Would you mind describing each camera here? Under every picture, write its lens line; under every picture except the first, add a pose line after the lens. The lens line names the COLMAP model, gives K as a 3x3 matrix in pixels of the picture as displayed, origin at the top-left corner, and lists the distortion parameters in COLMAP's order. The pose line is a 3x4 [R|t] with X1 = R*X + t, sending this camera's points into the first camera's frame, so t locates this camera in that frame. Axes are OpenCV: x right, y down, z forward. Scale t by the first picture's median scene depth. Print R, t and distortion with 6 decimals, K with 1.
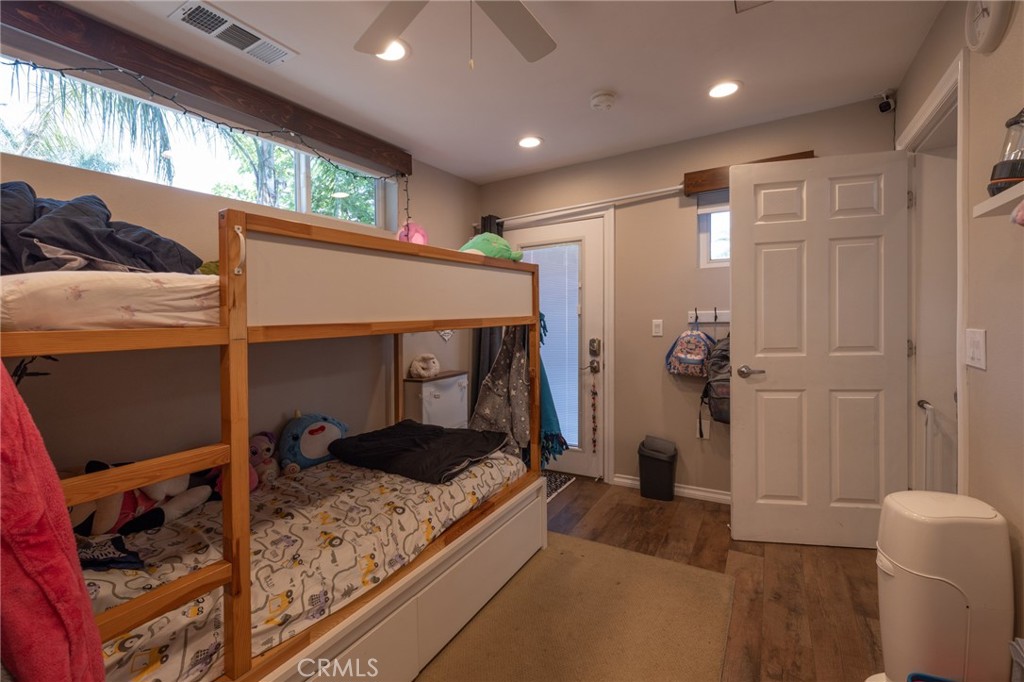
lens RADIAL K [[441.4, 0, 511.3], [0, 441.4, 318.3], [0, 0, 1]] dist [0.001016, 0.000121]
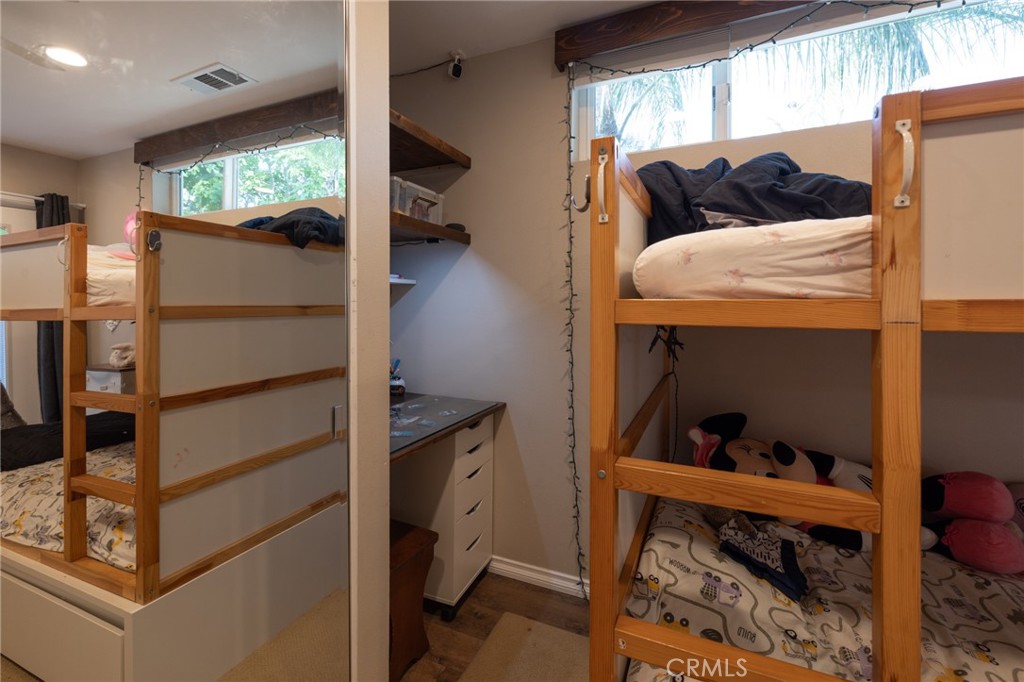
lens RADIAL K [[453.2, 0, 512.0], [0, 453.2, 293.2], [0, 0, 1]] dist [0.000587, -0.000103]
pose [[0.118687, 0.009871, -0.992883, -0.103706], [-0.001875, 0.999951, 0.009717, 0.005784], [0.992930, 0.000709, 0.118699, 0.439322]]
